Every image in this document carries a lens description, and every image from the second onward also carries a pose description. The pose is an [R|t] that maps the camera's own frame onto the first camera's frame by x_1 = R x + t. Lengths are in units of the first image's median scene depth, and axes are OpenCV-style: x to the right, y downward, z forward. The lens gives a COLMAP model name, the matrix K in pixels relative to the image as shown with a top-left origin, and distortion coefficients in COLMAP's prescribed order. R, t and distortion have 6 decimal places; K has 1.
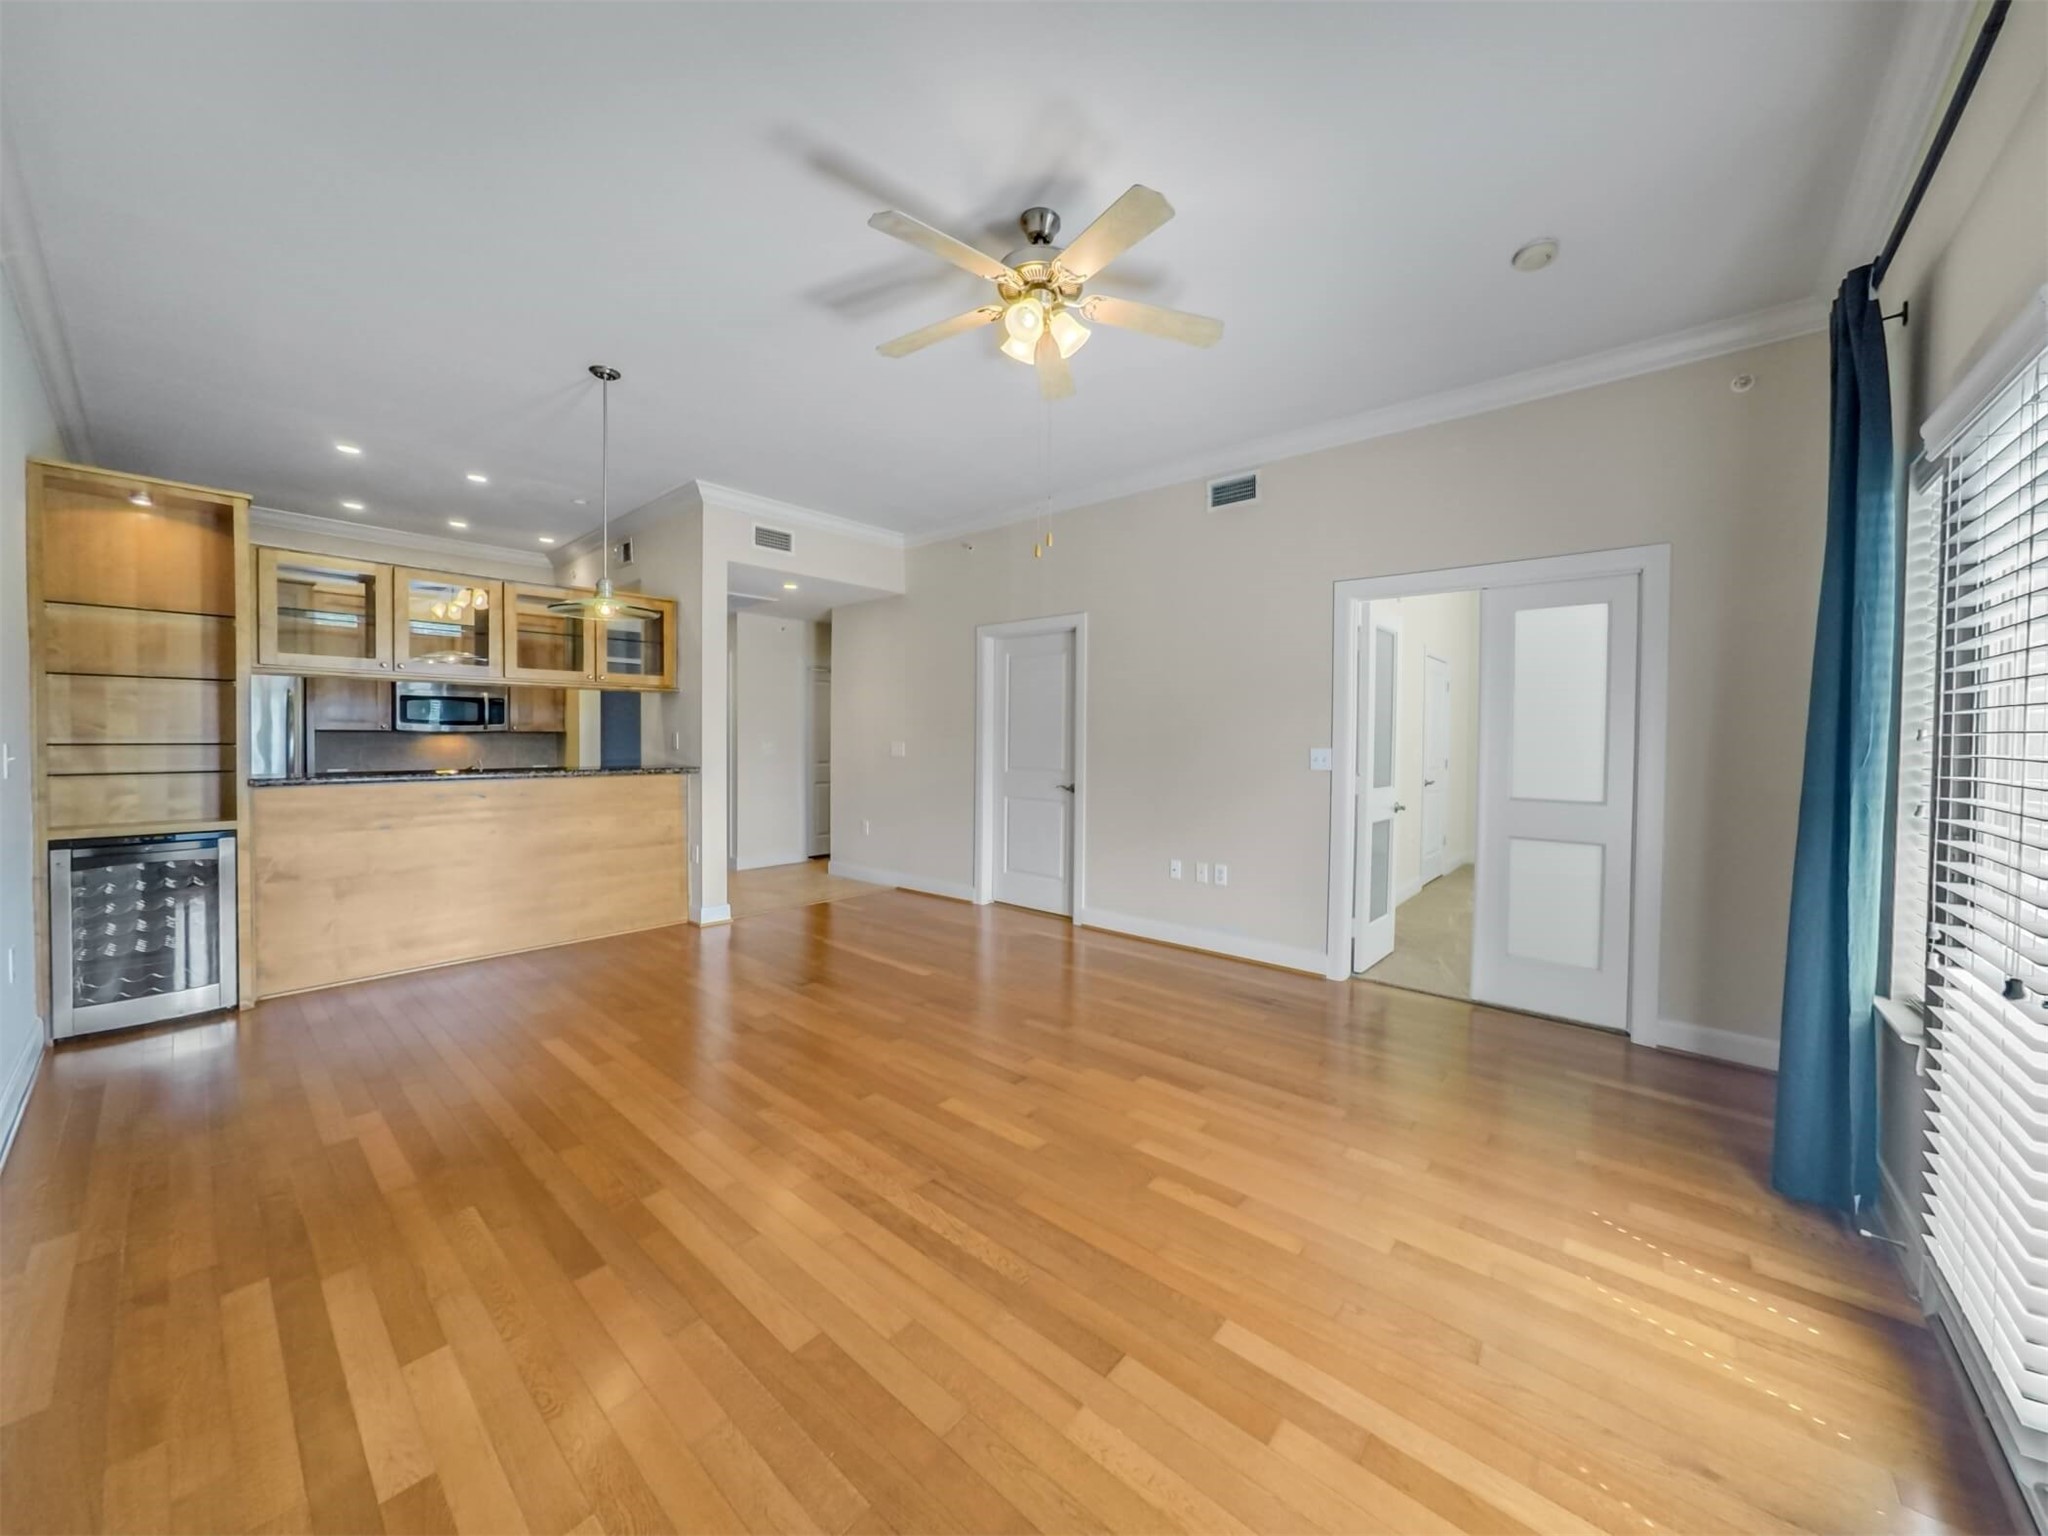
lens RADIAL K [[735.1, 0, 1044.8], [0, 735.1, 749.5], [0, 0, 1]] dist [-0.015360, 0.005255]
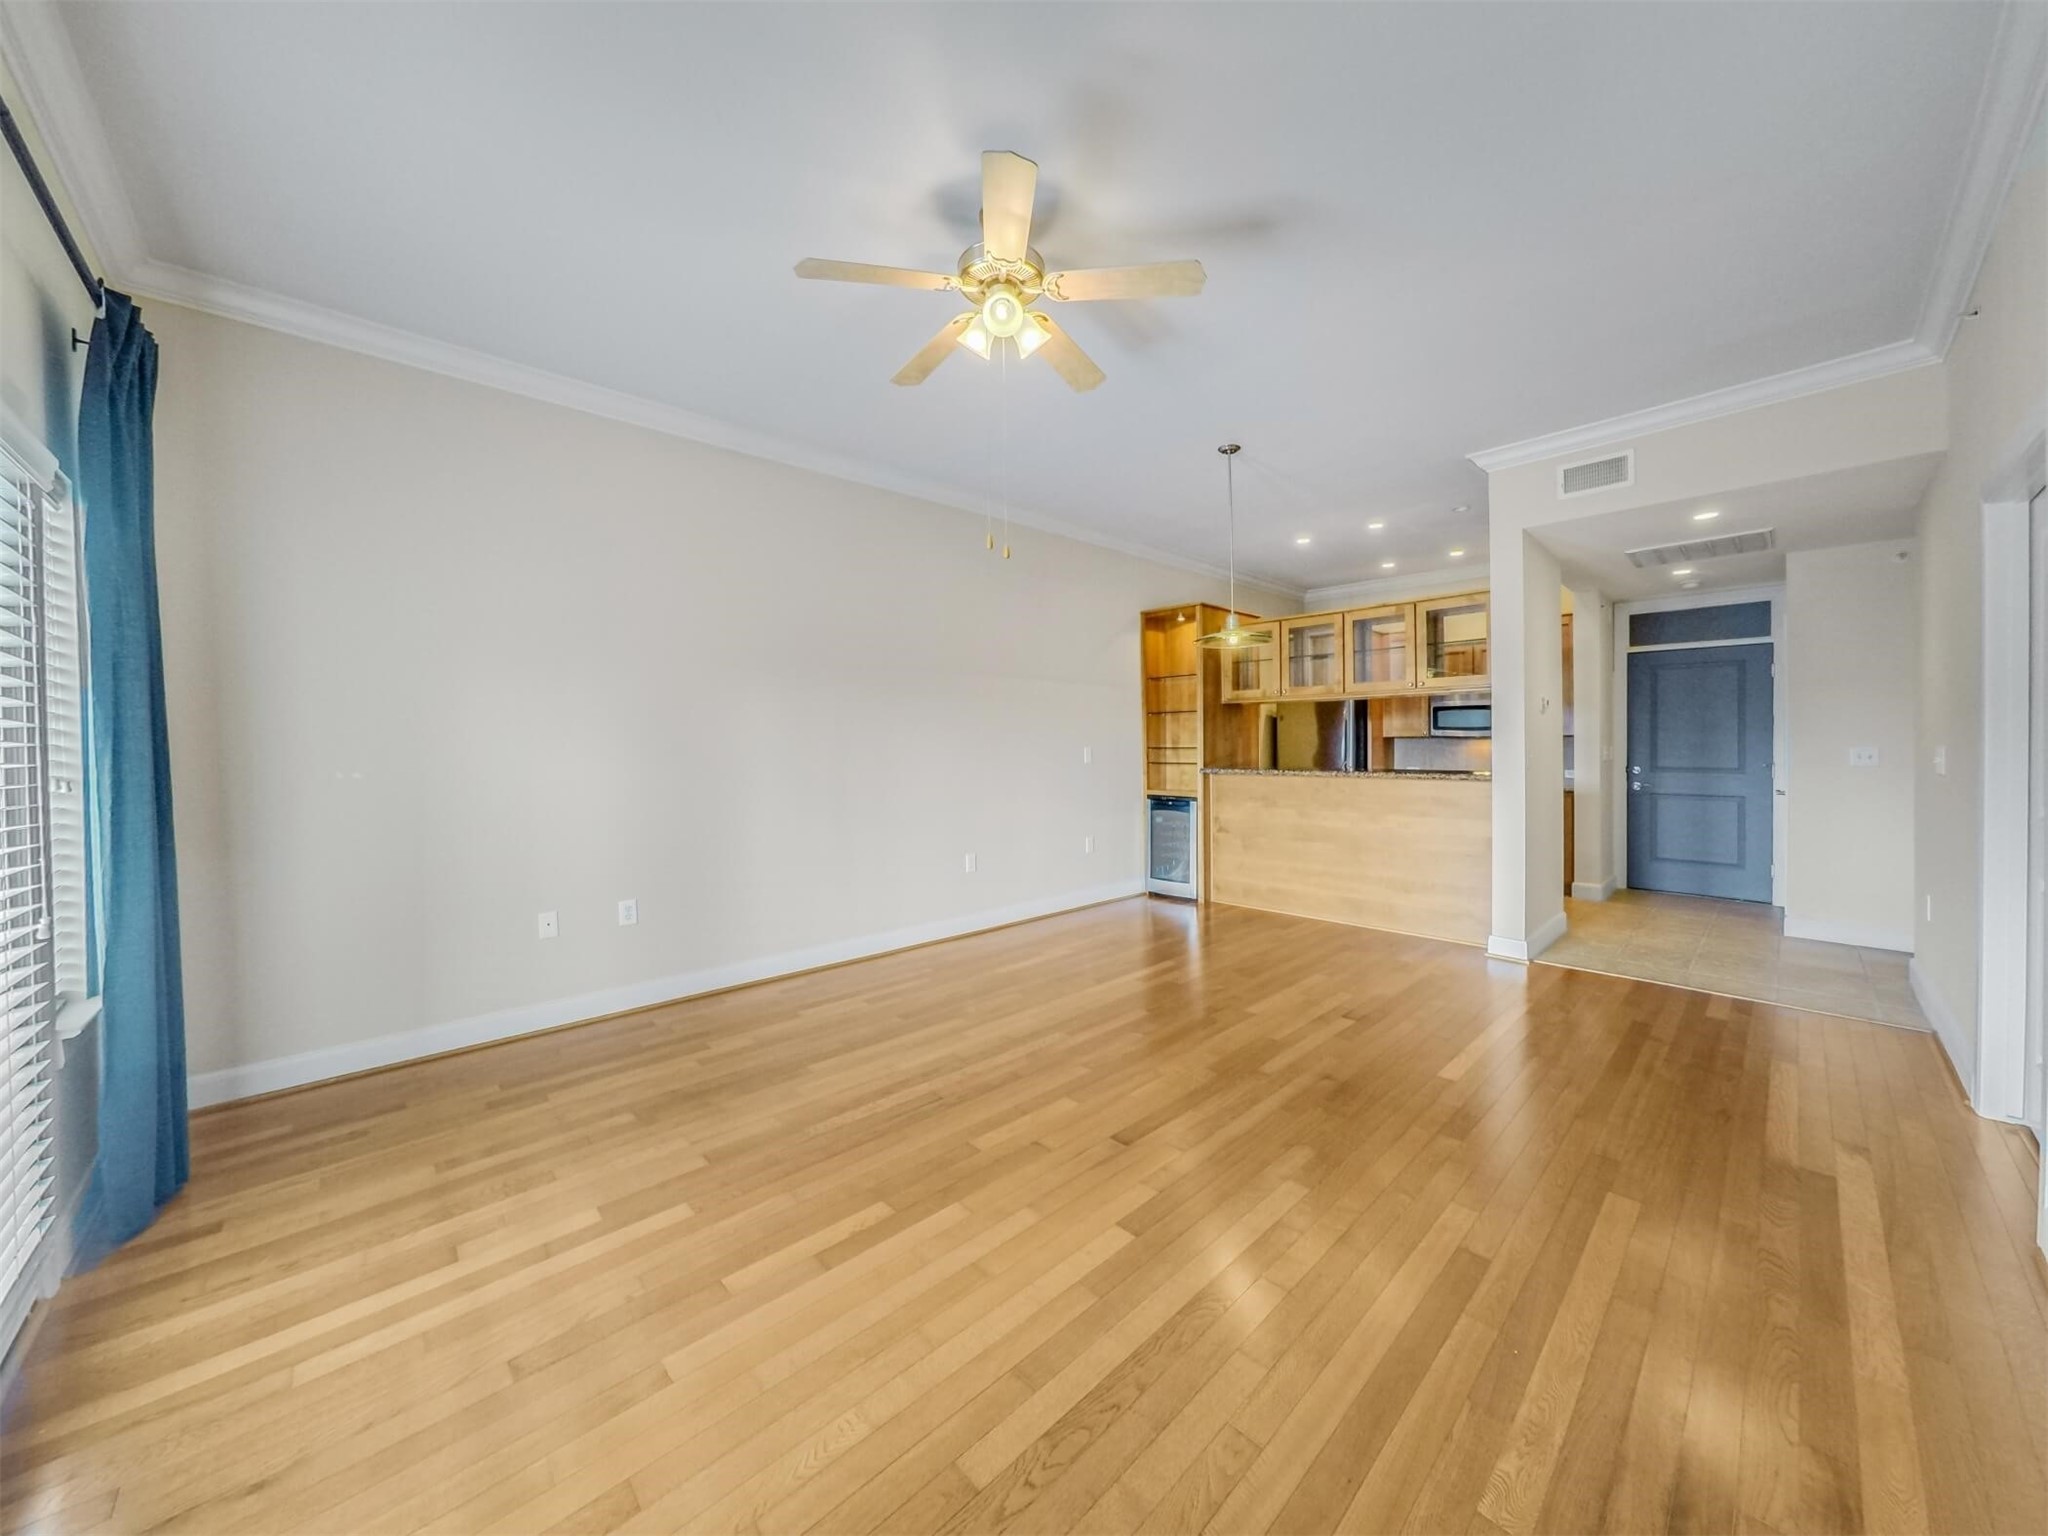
lens RADIAL K [[735.1, 0, 1041.5], [0, 735.1, 755.6], [0, 0, 1]] dist [-0.015360, 0.005255]
pose [[-0.099576, 0.012061, -0.994957, 0.749519], [-0.004246, 0.999912, 0.012546, -0.012324], [0.995021, 0.005474, -0.099516, 0.899103]]
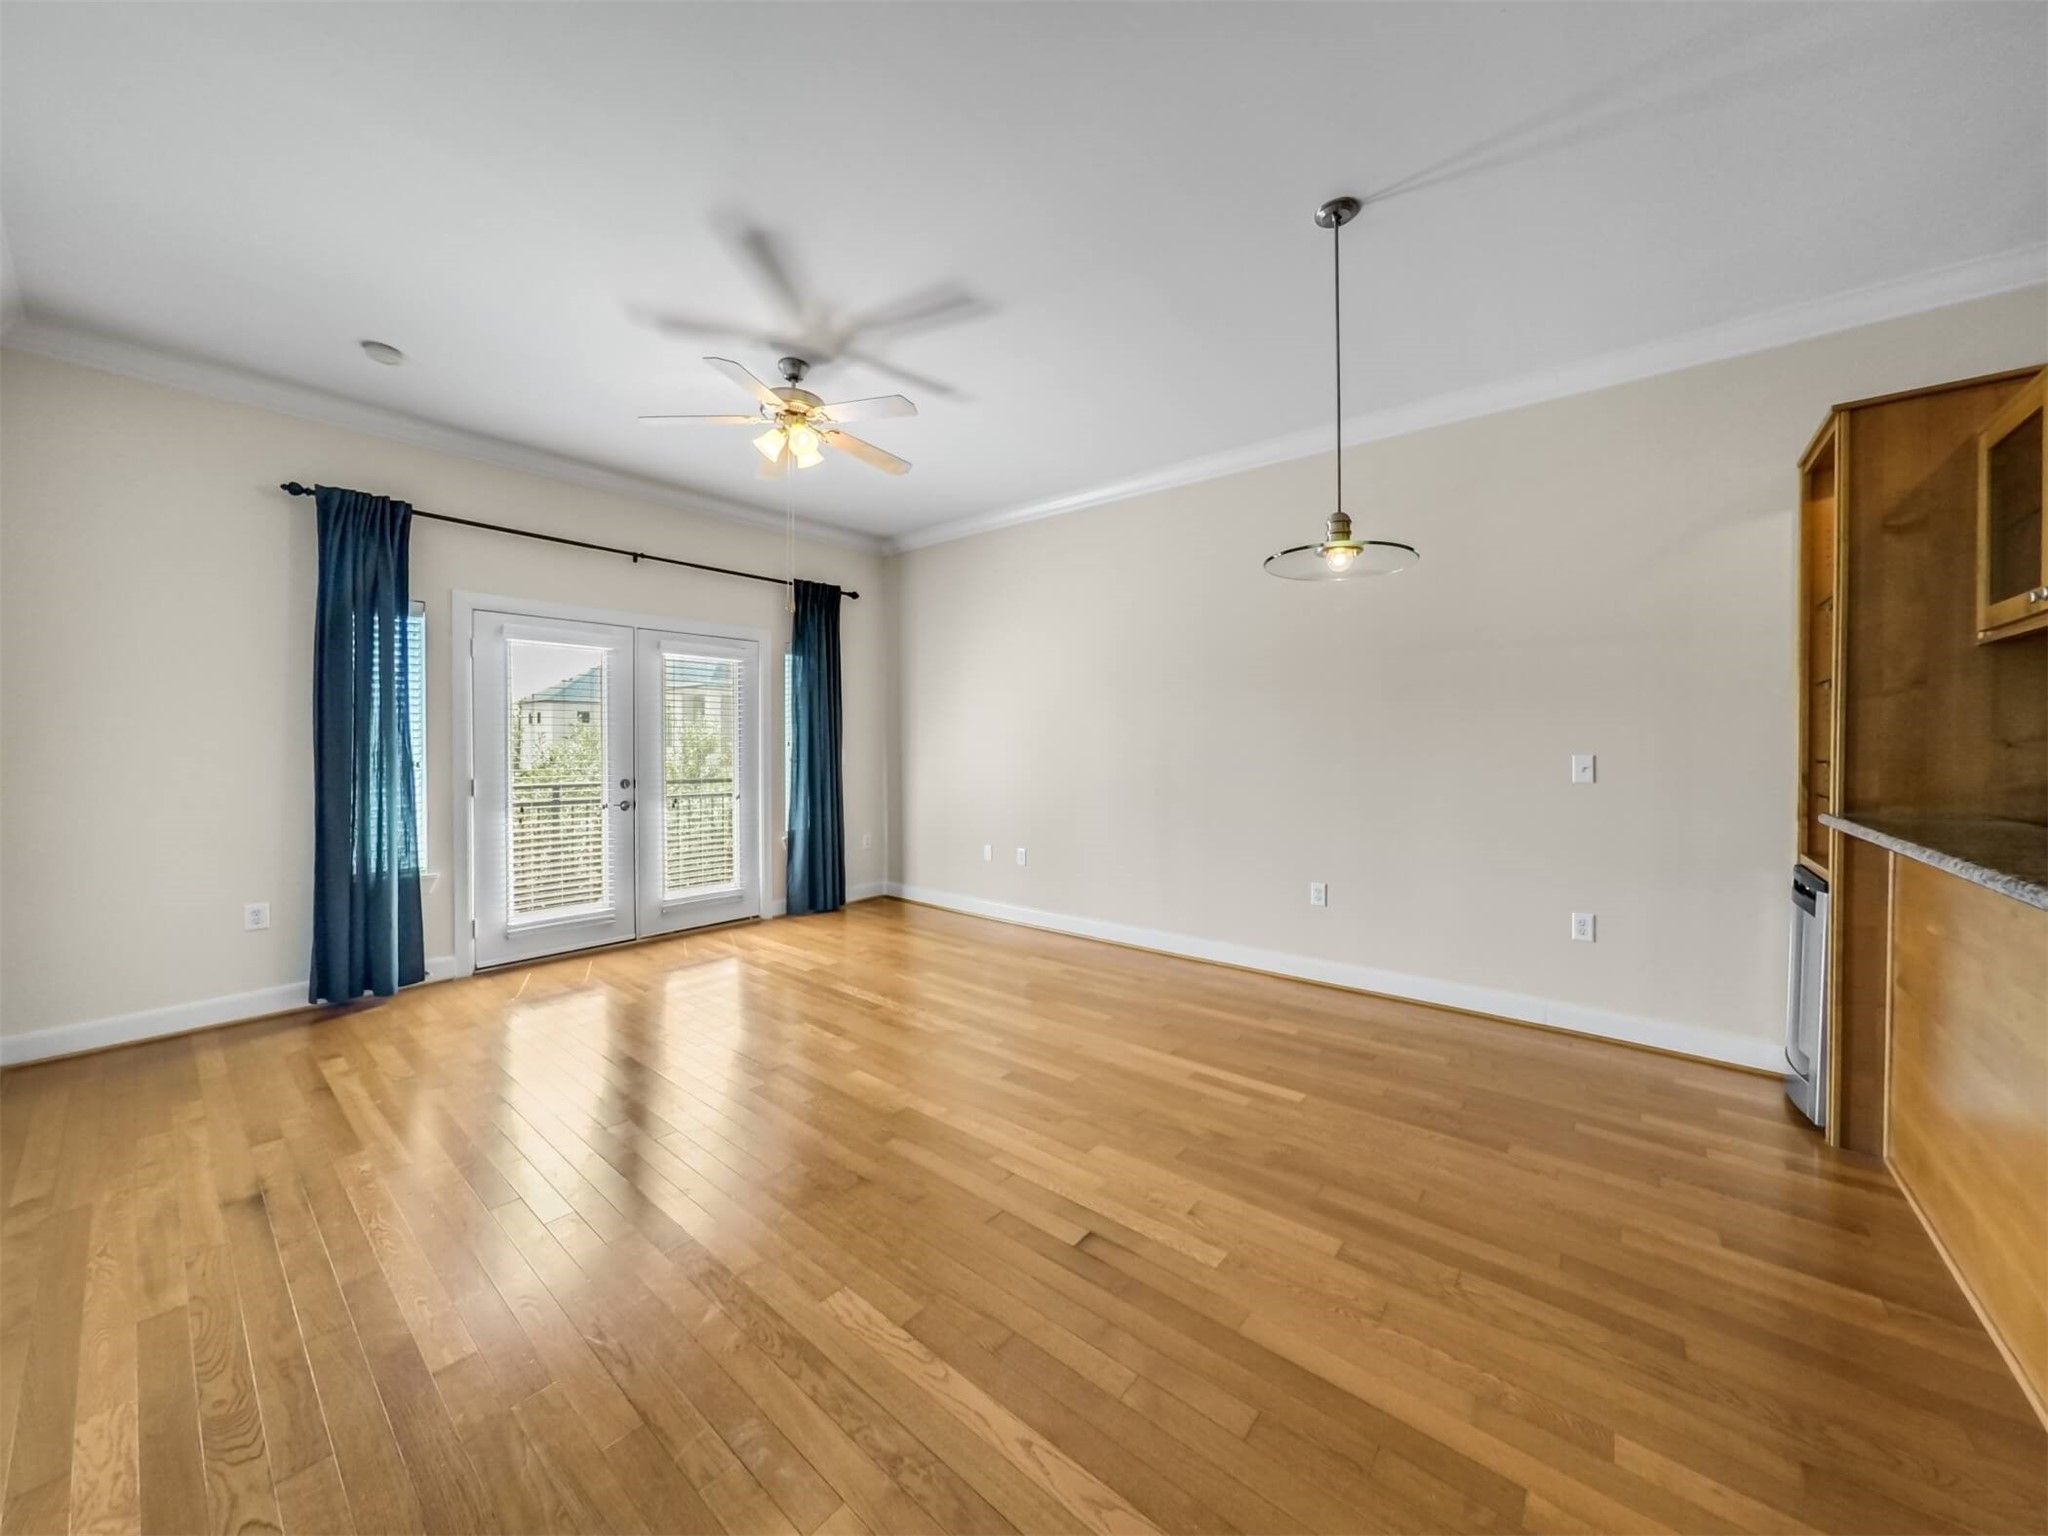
lens RADIAL K [[735.1, 0, 1047.5], [0, 735.1, 746.7], [0, 0, 1]] dist [-0.015360, 0.005255]
pose [[-0.999710, -0.006041, -0.023298, -0.353744], [-0.006311, 0.999914, 0.011521, -0.027393], [0.023227, 0.011665, -0.999662, 1.872018]]
